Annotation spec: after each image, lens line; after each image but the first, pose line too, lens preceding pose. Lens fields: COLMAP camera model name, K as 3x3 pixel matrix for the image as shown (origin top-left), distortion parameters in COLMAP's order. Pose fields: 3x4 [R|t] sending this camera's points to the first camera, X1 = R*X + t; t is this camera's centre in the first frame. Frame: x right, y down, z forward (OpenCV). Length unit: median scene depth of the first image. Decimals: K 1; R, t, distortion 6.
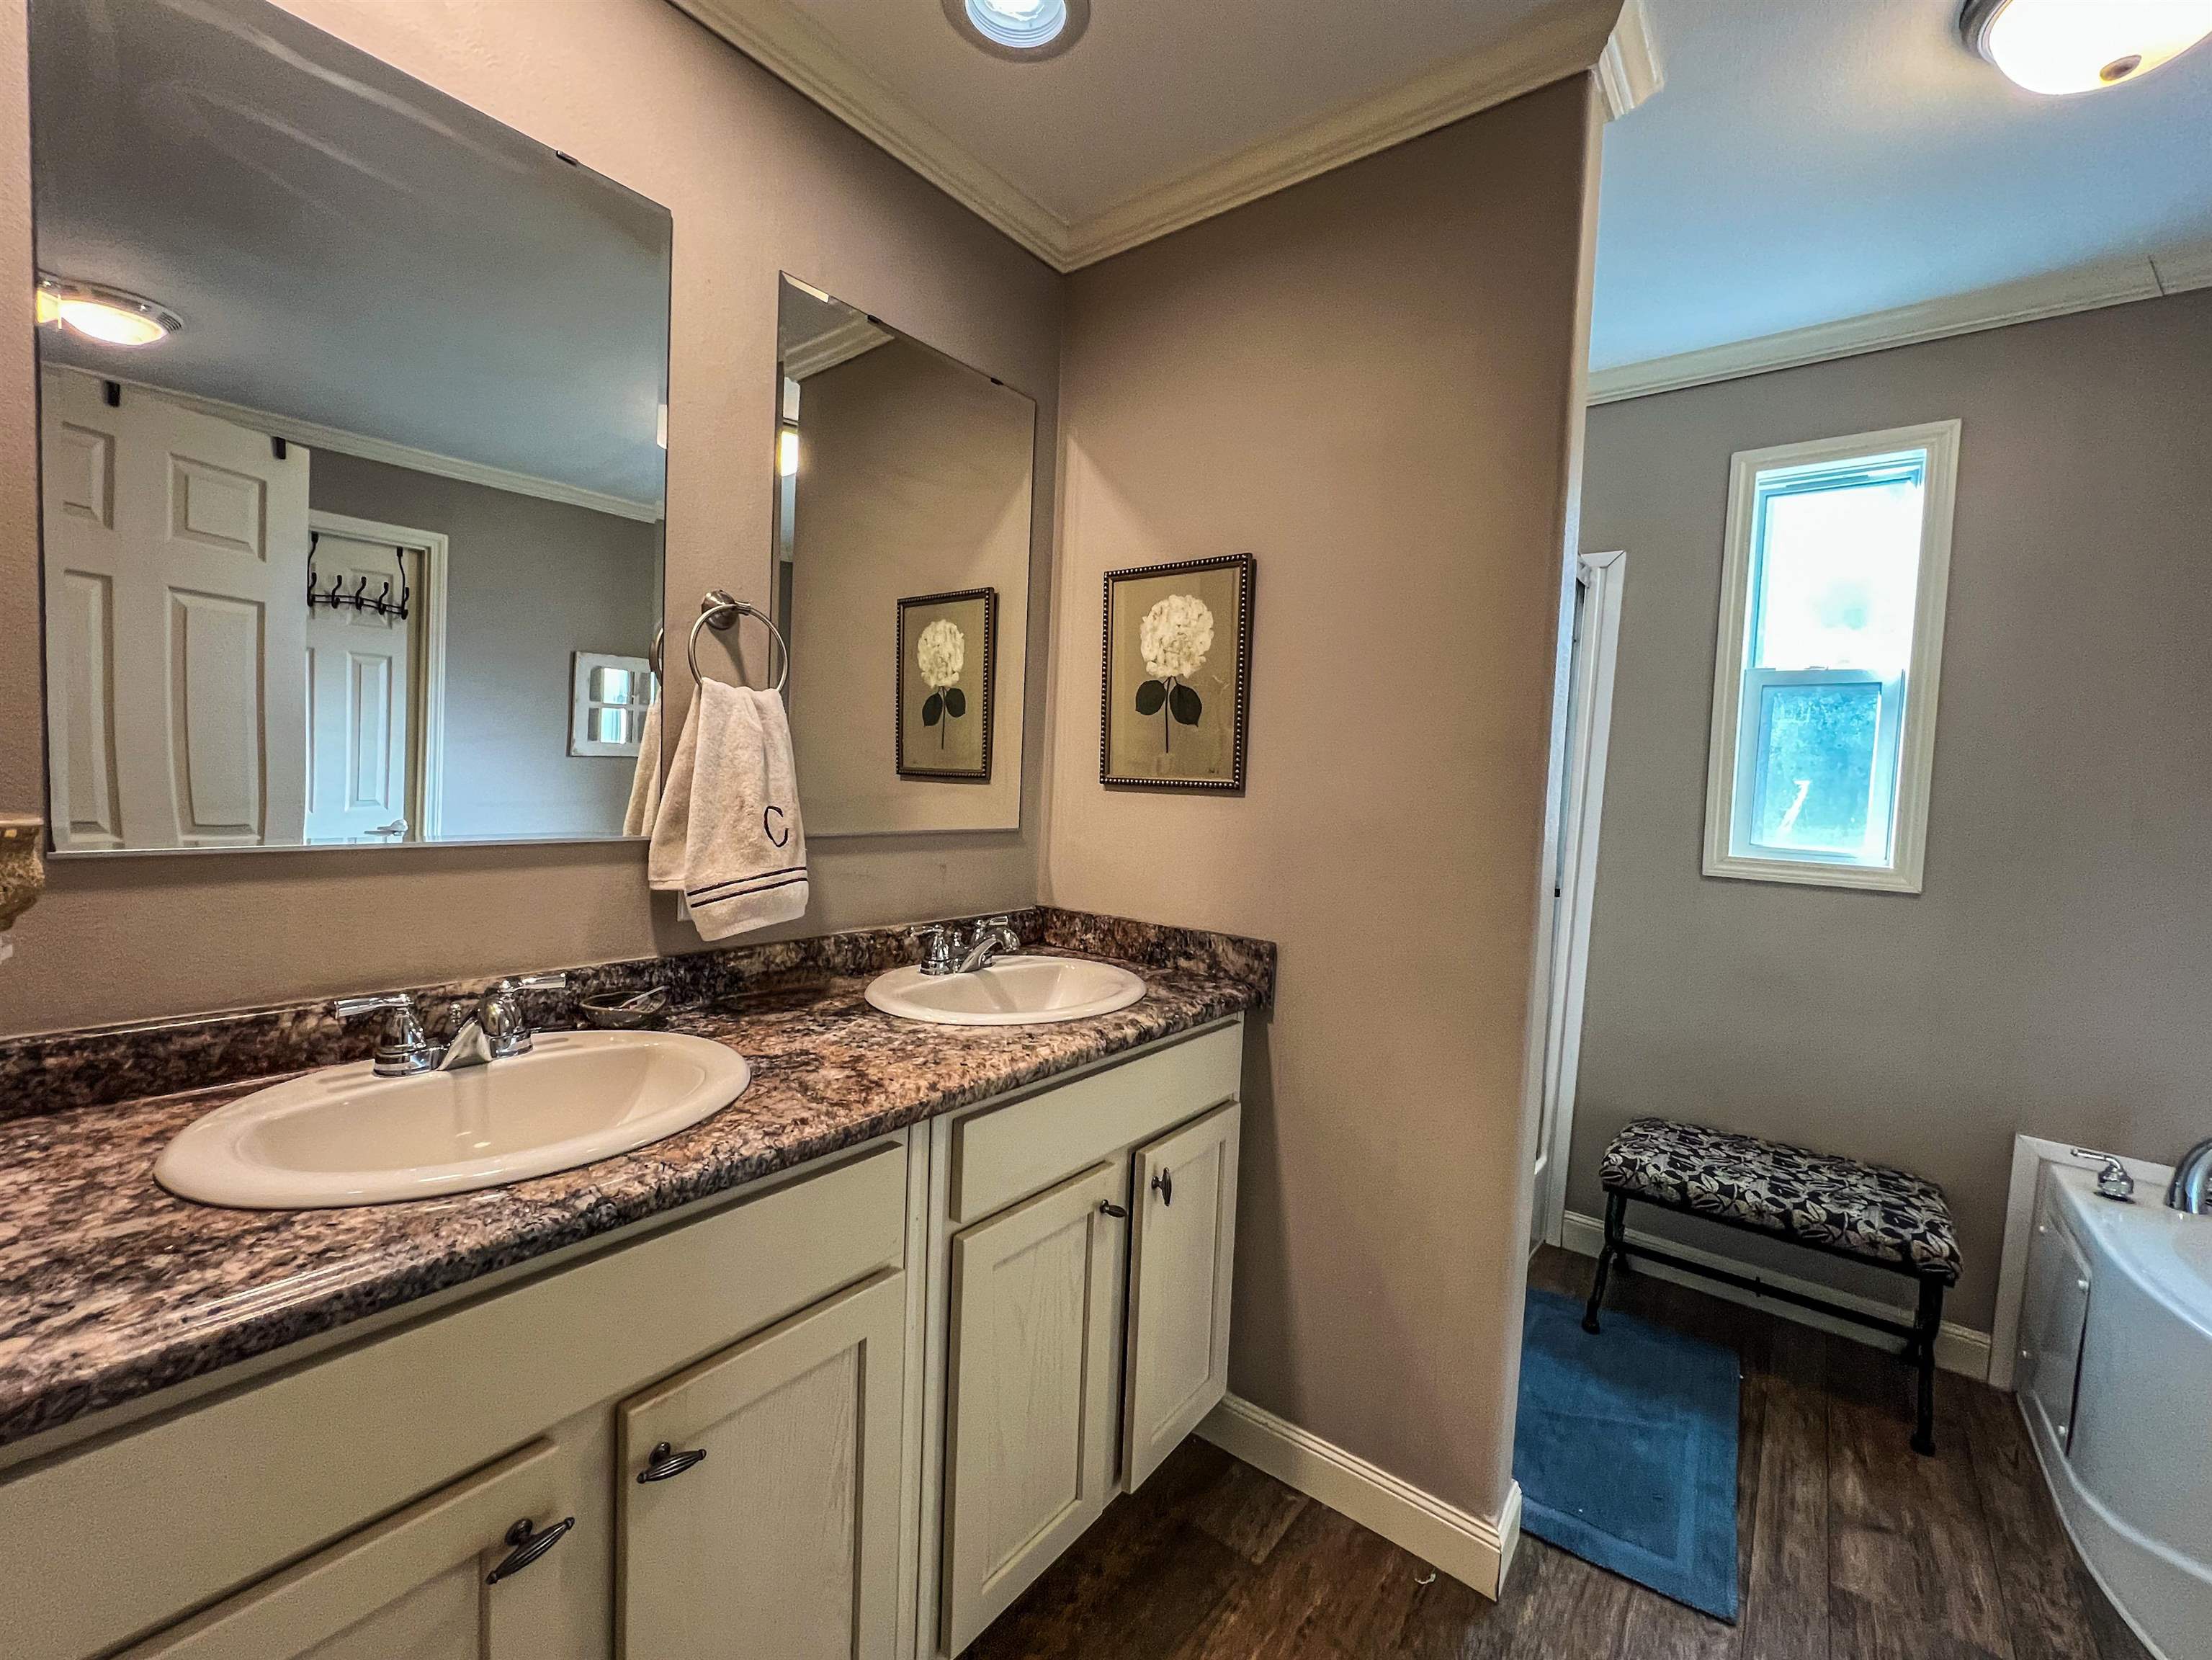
lens RADIAL K [[919.8, 0, 1100.1], [0, 919.8, 832.8], [0, 0, 1]] dist [-0.003676, 0.000493]
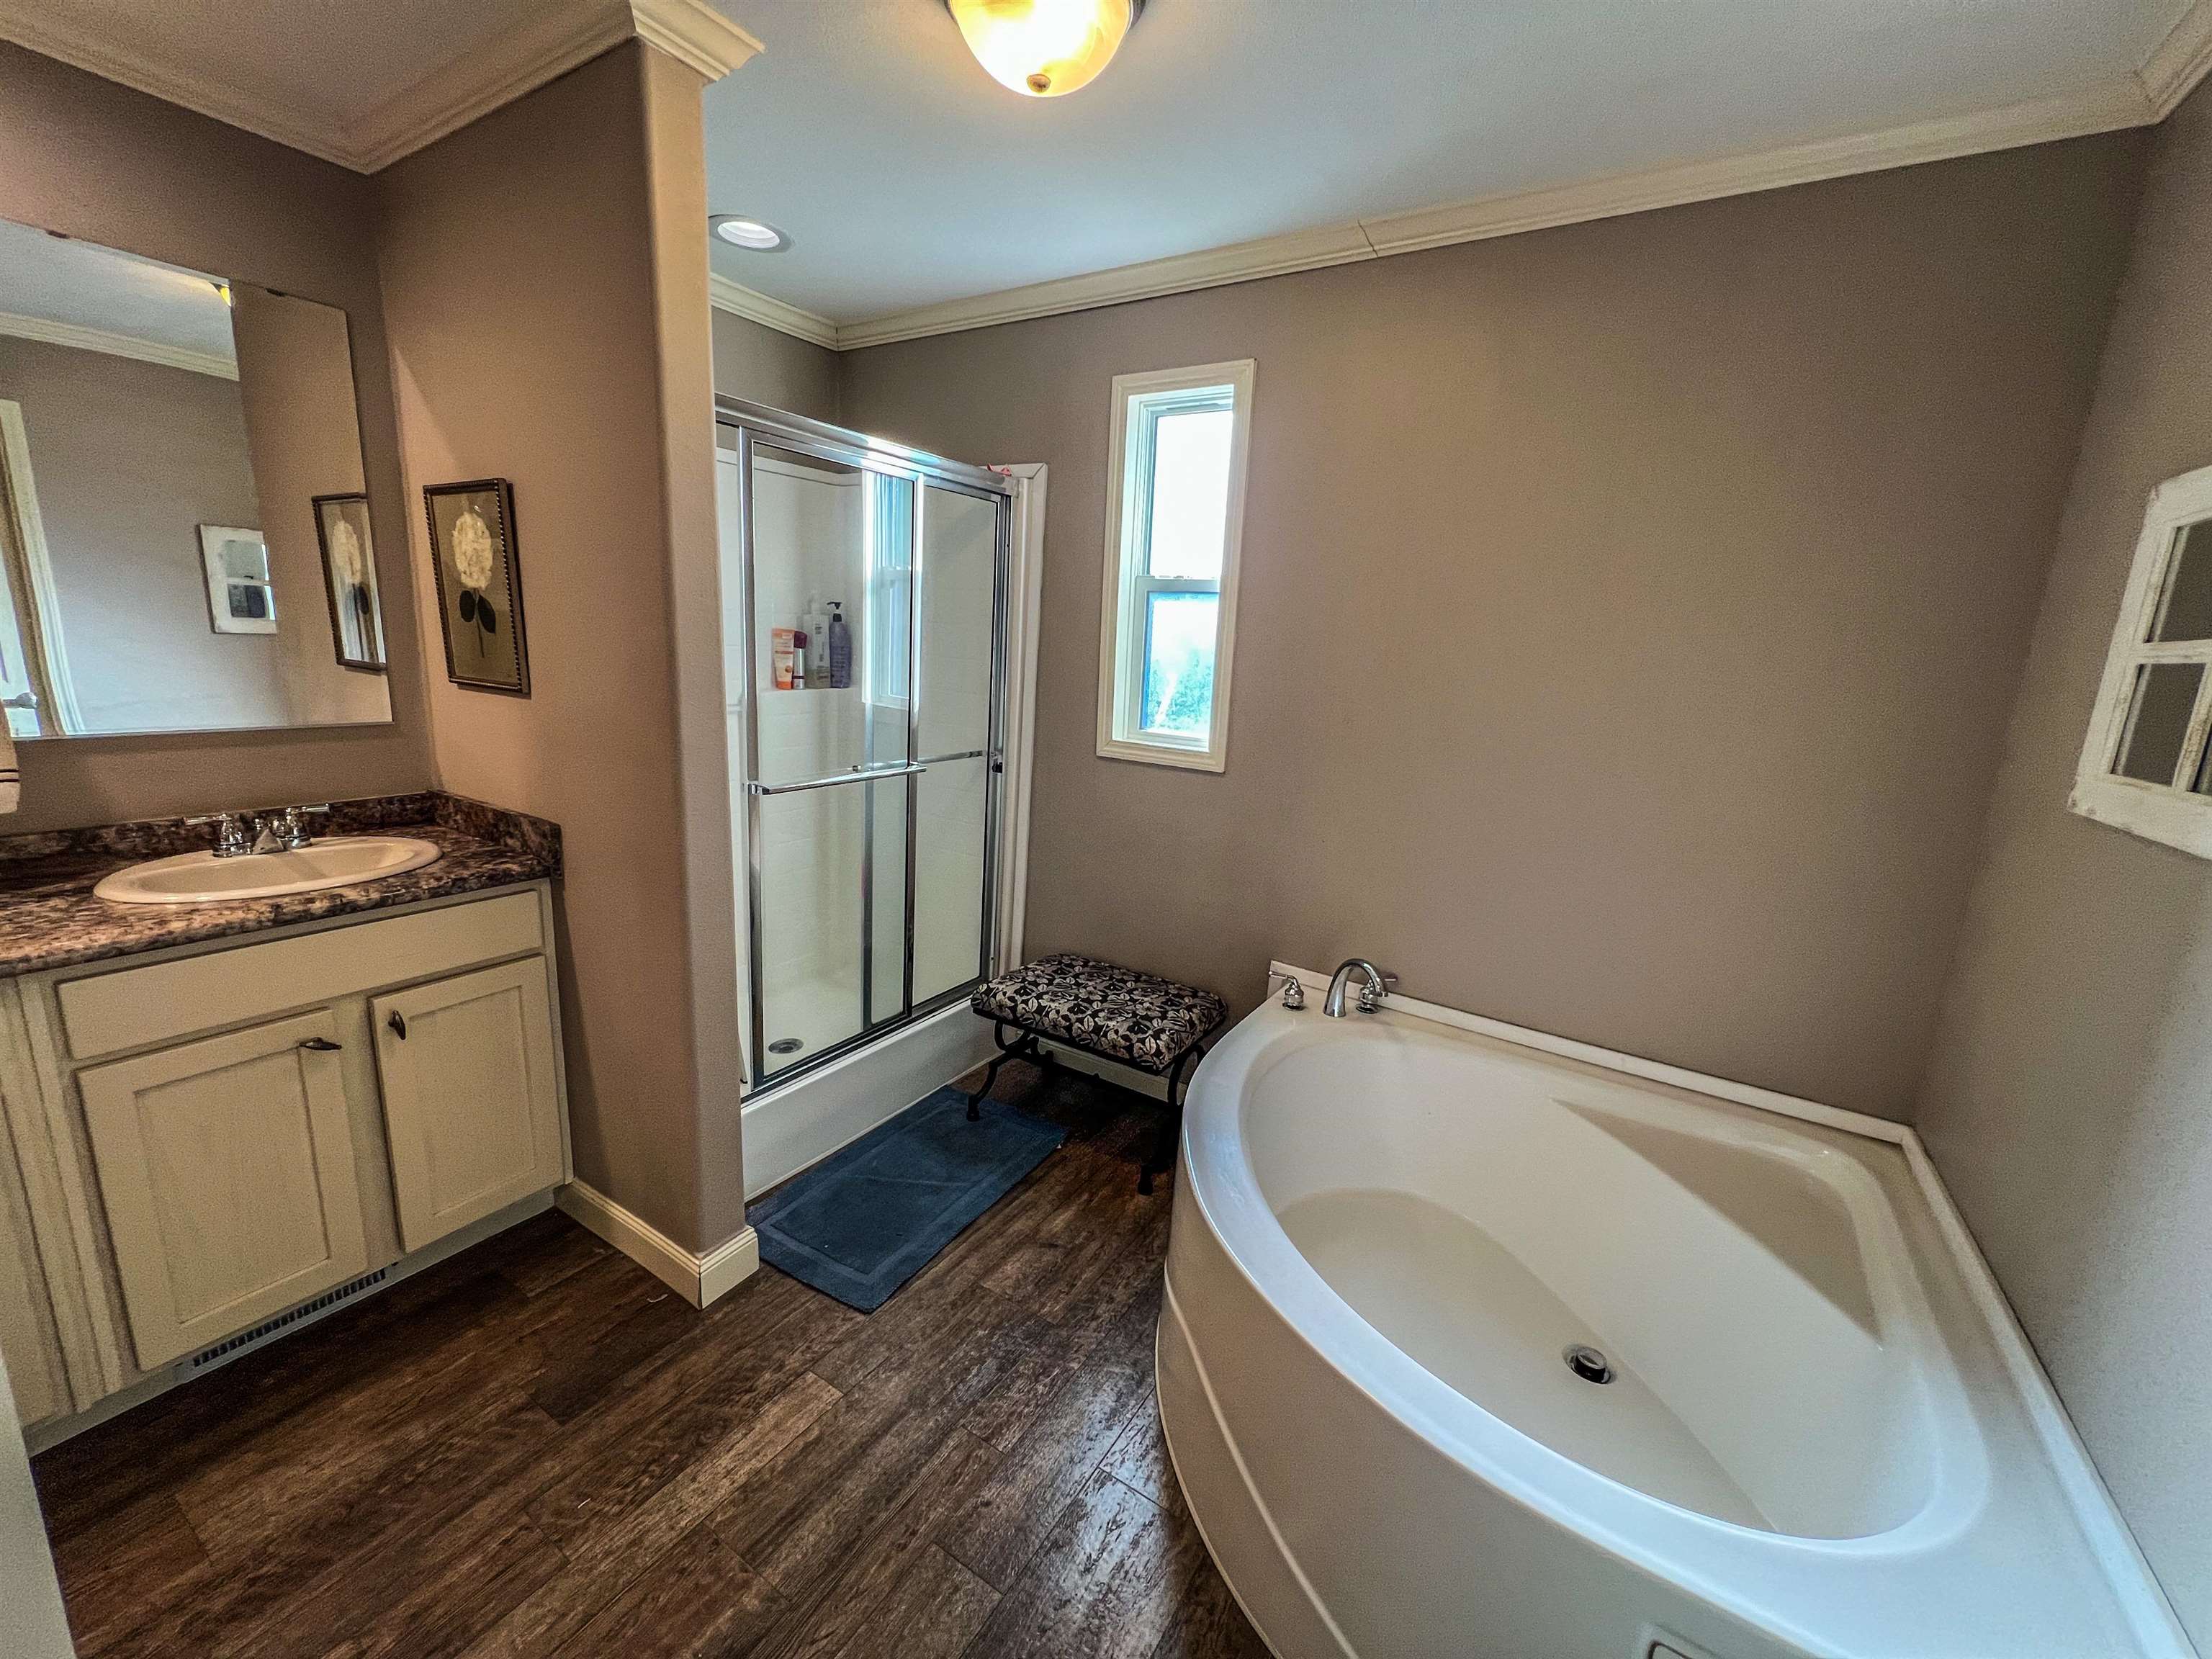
lens RADIAL K [[880.0, 0, 1099.8], [0, 880.0, 829.7], [0, 0, 1]] dist [-0.003184, 0.000439]
pose [[0.994774, -0.013072, 0.101257, 0.704785], [-0.003401, 0.986977, 0.160828, -0.053460], [-0.102041, -0.160332, 0.981775, -0.167606]]
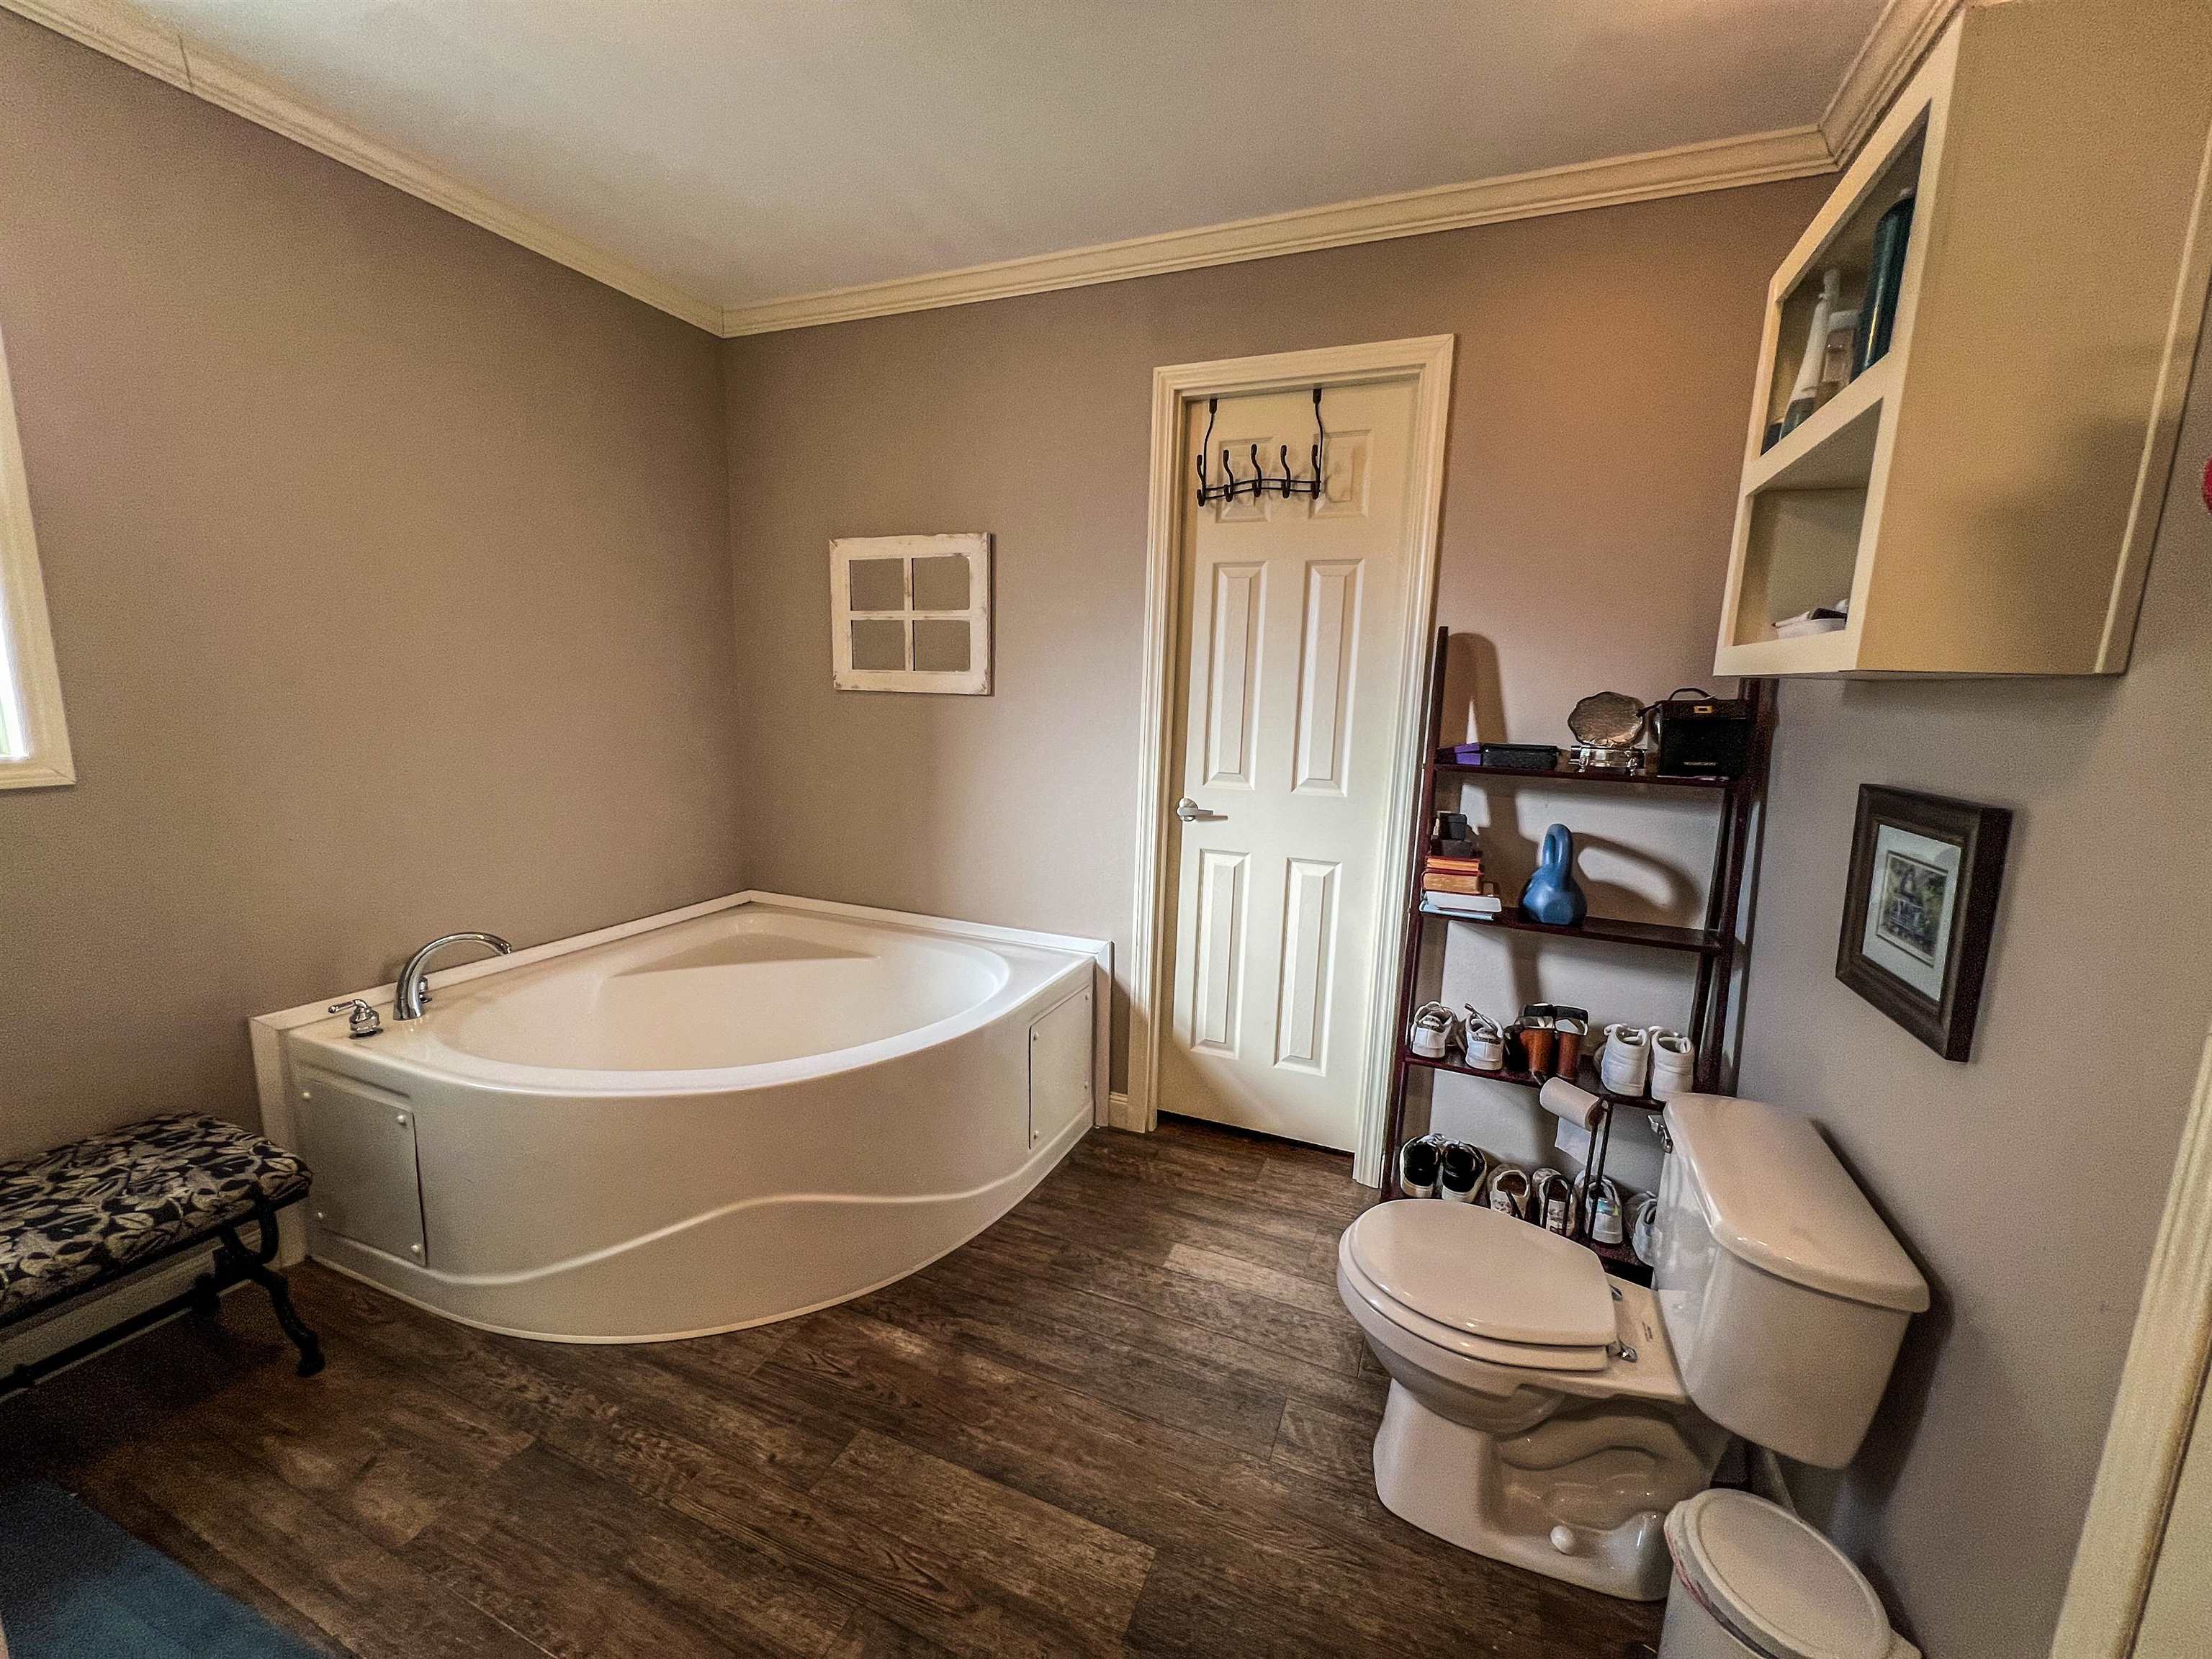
lens RADIAL K [[880.0, 0, 1111.3], [0, 880.0, 819.3], [0, 0, 1]] dist [-0.003184, 0.000439]
pose [[-0.267735, -0.202387, 0.941997, -0.054258], [0.017896, 0.976476, 0.214881, -0.056146], [-0.963326, 0.074389, -0.257815, 0.400255]]
